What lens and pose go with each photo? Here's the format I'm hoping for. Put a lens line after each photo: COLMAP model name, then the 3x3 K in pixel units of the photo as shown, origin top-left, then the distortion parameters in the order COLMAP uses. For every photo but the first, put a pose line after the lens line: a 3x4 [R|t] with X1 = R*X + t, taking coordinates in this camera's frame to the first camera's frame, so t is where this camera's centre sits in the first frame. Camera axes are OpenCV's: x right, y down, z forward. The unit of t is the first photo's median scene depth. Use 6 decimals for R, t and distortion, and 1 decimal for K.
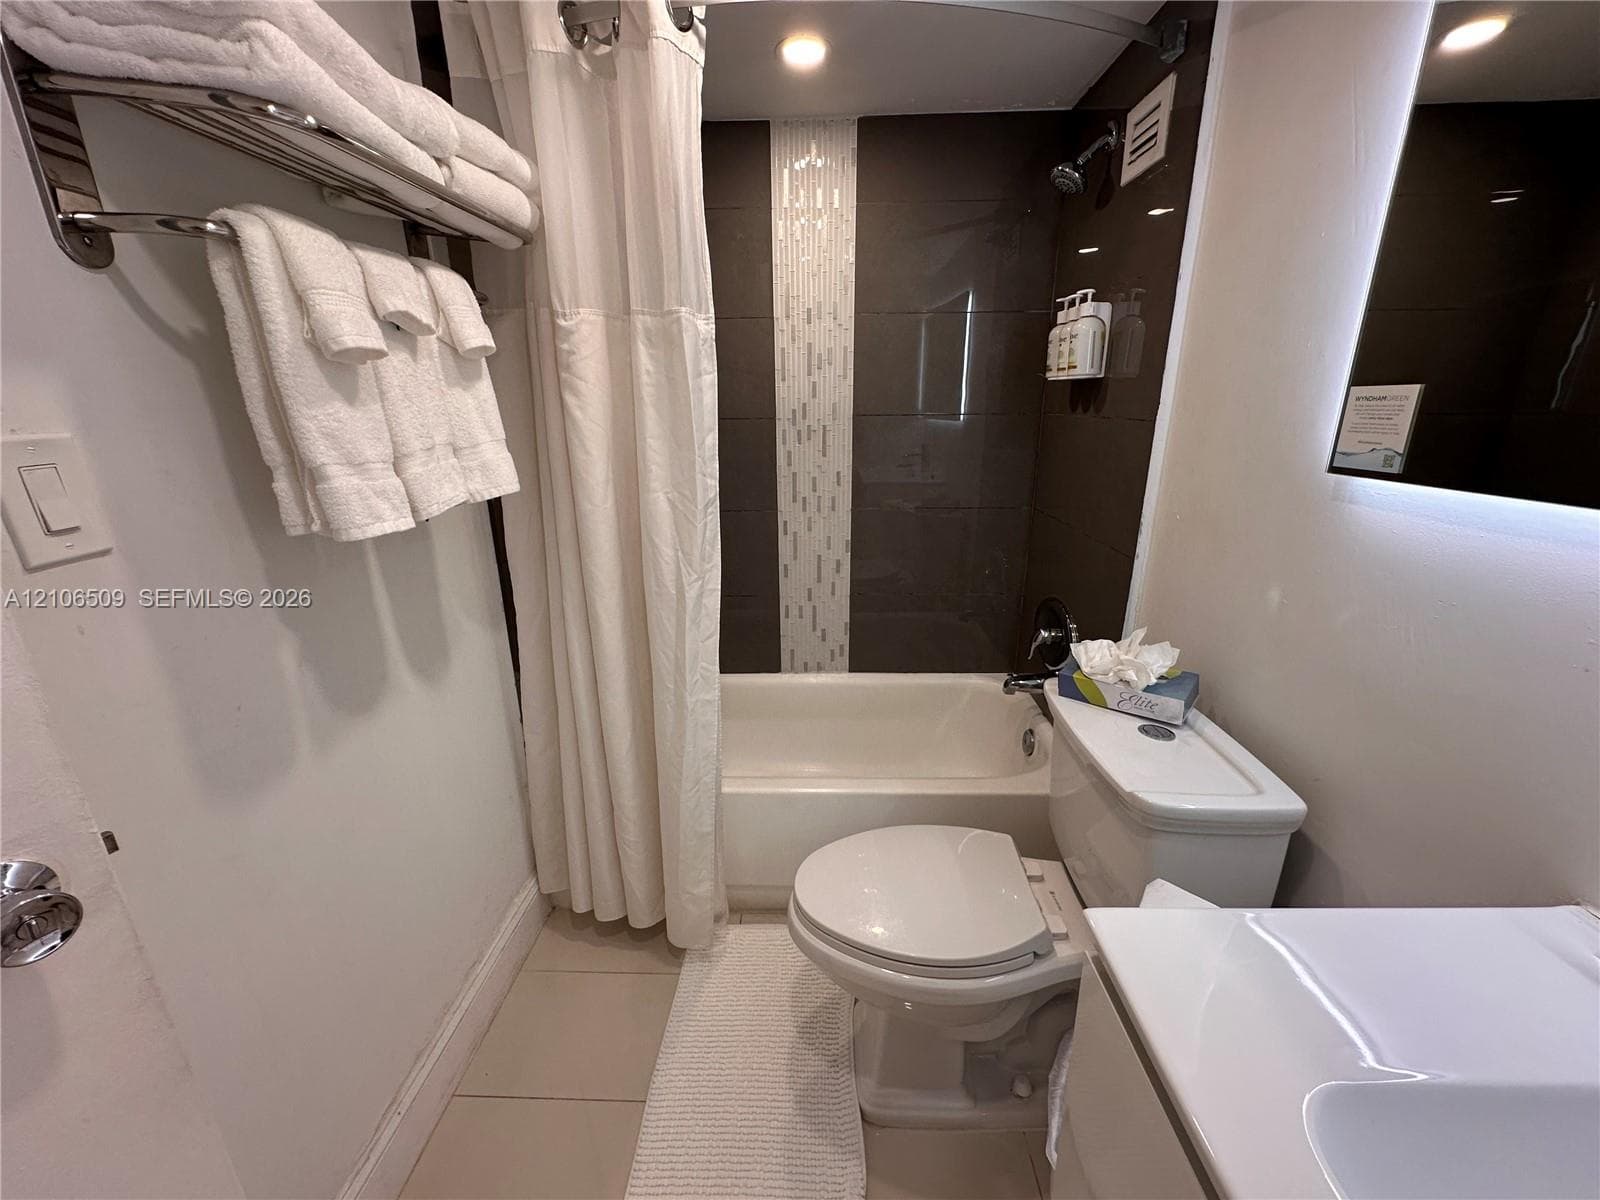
lens RADIAL K [[631.0, 0, 799.3], [0, 631.0, 598.6], [0, 0, 1]] dist [-0.003424, 0.000570]
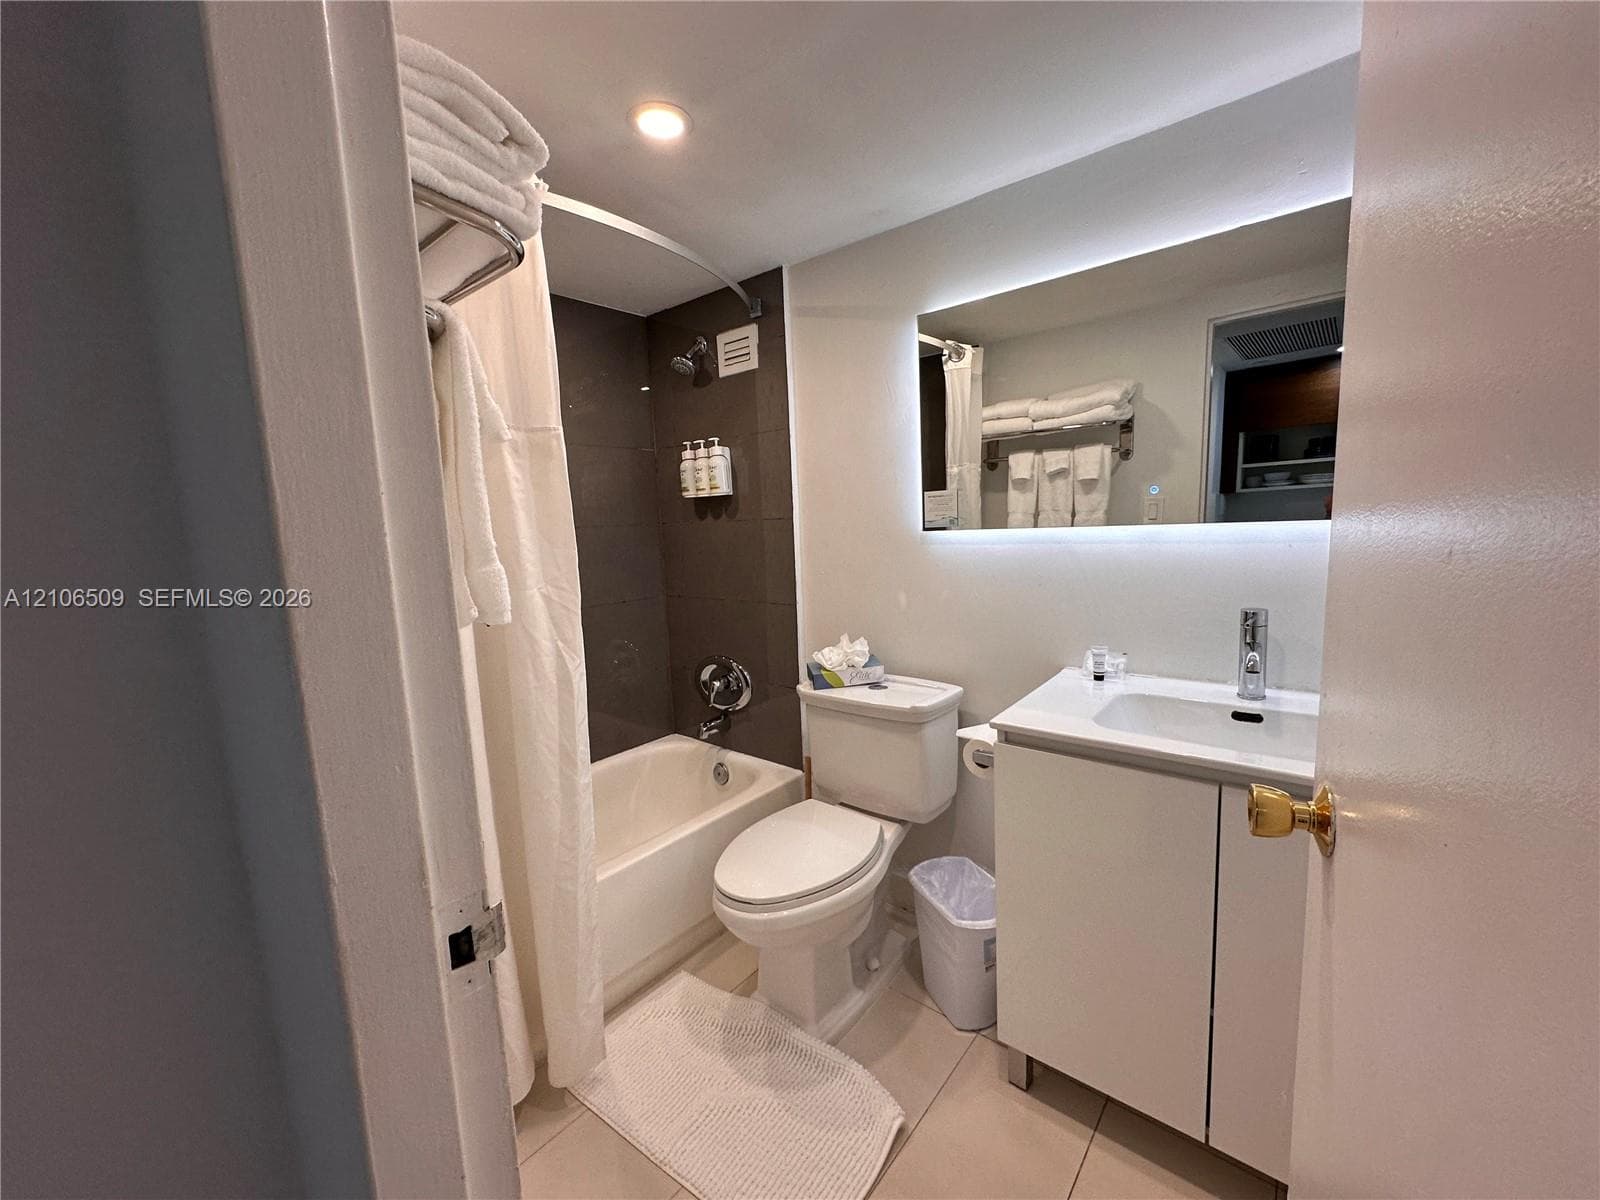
lens RADIAL K [[631.0, 0, 791.4], [0, 631.0, 601.5], [0, 0, 1]] dist [-0.003424, 0.000570]
pose [[0.626871, -0.117307, 0.770242, -0.772878], [0.267366, 0.960958, -0.071246, 0.041739], [-0.731812, 0.250598, 0.633760, 0.028338]]
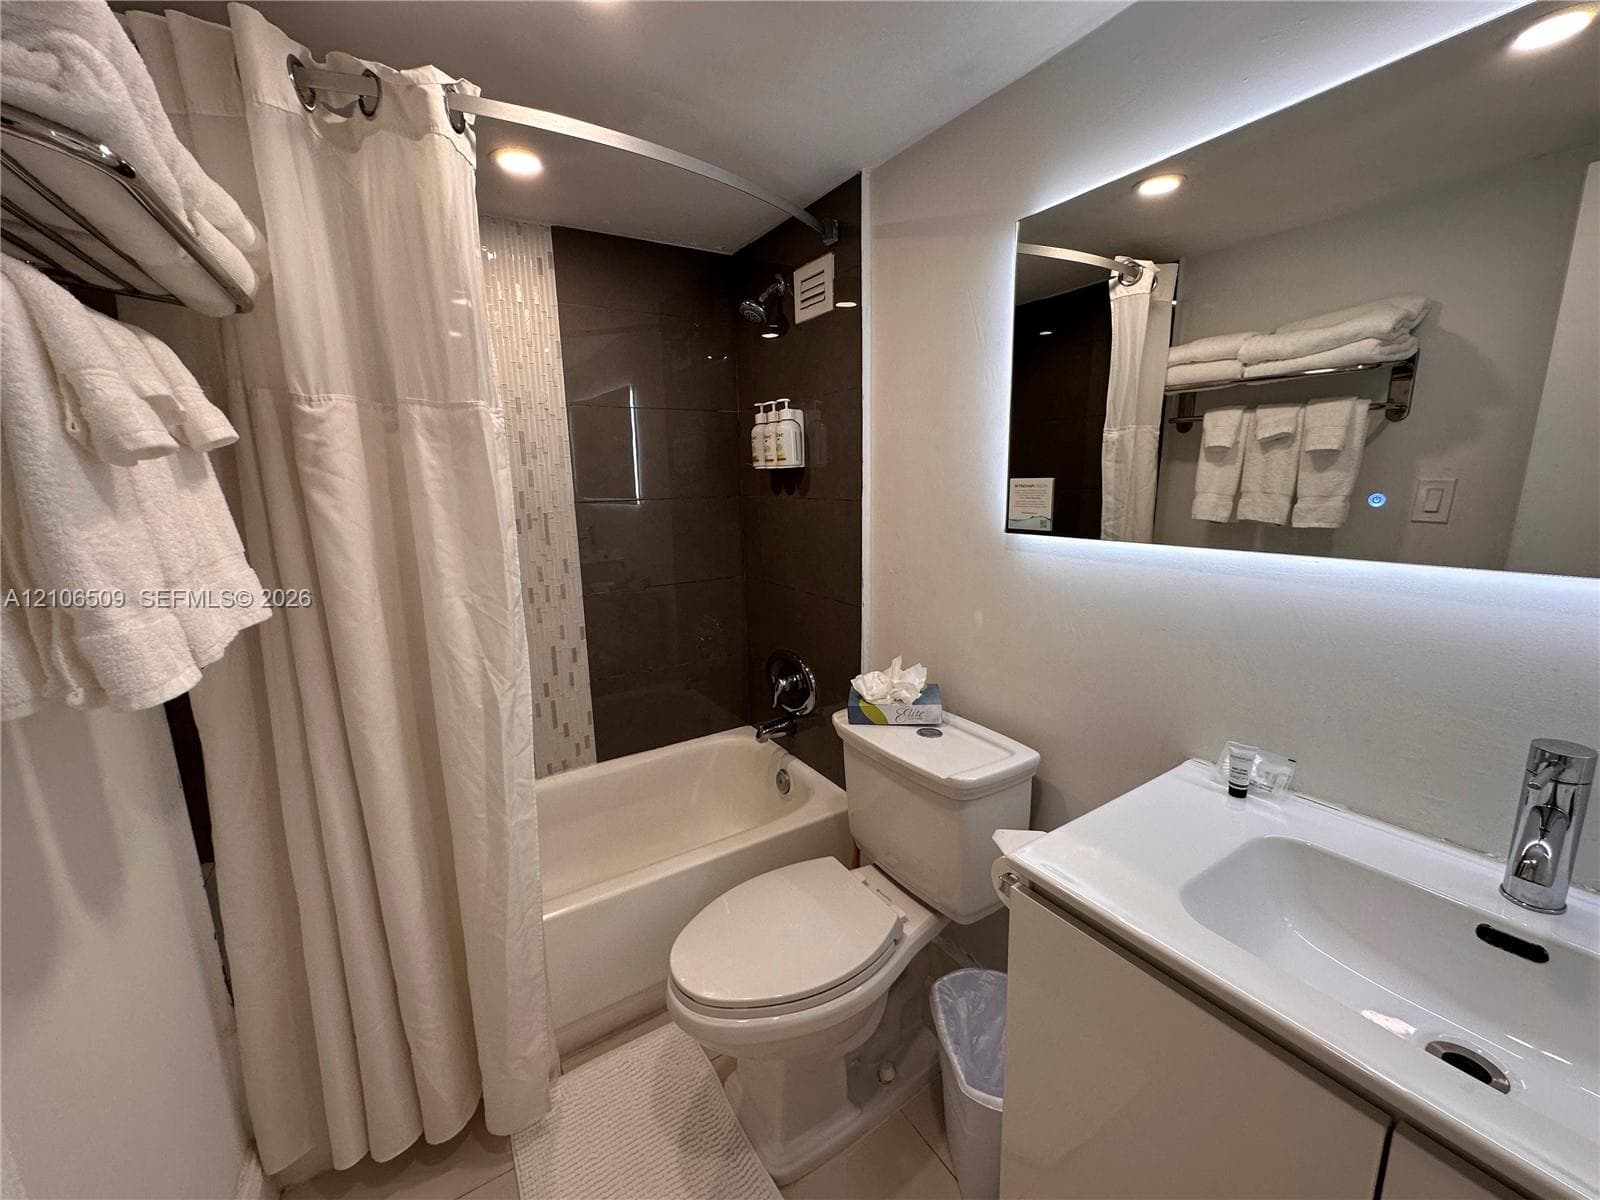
lens RADIAL K [[631.0, 0, 793.4], [0, 631.0, 600.8], [0, 0, 1]] dist [-0.003424, 0.000570]
pose [[0.833214, -0.116807, 0.540473, -0.308057], [0.177774, 0.982129, -0.061804, -0.024345], [-0.523595, 0.147578, 0.839088, 0.006386]]
